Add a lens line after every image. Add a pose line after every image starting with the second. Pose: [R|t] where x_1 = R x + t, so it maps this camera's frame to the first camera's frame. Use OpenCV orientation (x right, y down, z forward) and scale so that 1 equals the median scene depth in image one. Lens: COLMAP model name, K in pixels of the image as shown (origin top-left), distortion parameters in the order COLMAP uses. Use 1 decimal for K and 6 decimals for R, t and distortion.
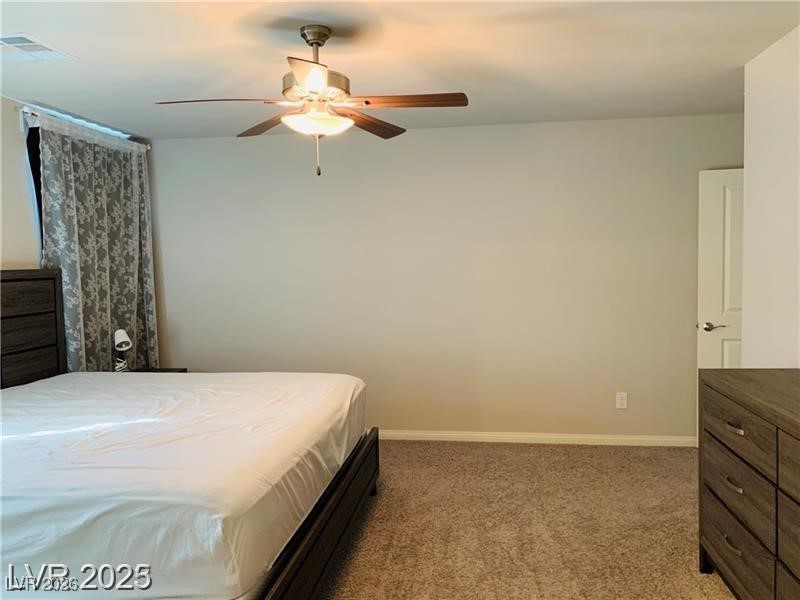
lens RADIAL K [[625.2, 0, 401.6], [0, 625.2, 293.1], [0, 0, 1]] dist [0.048198, -0.041784]
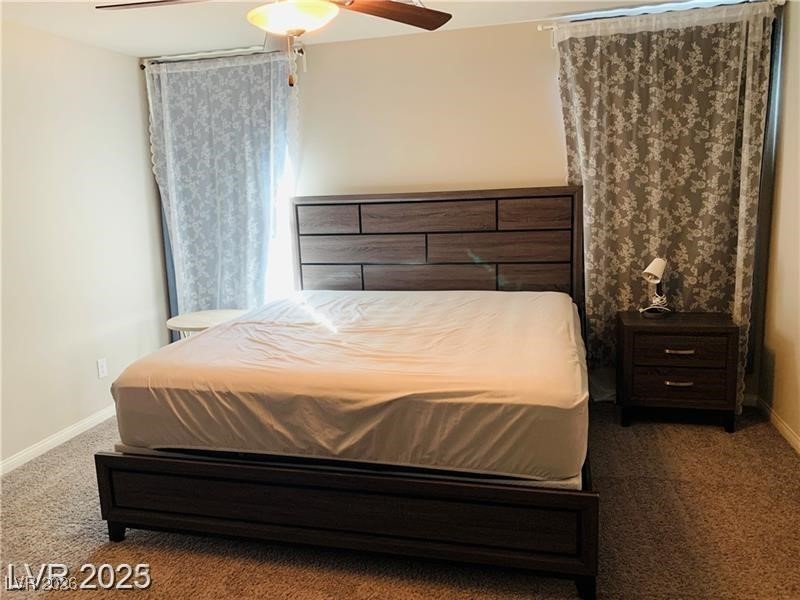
lens RADIAL K [[625.2, 0, 401.6], [0, 625.2, 293.1], [0, 0, 1]] dist [0.048198, -0.041784]
pose [[-0.095261, 0.190298, -0.977094, 0.465169], [-0.015270, 0.981163, 0.192580, -0.059166], [0.995335, 0.033265, -0.090561, 0.831315]]
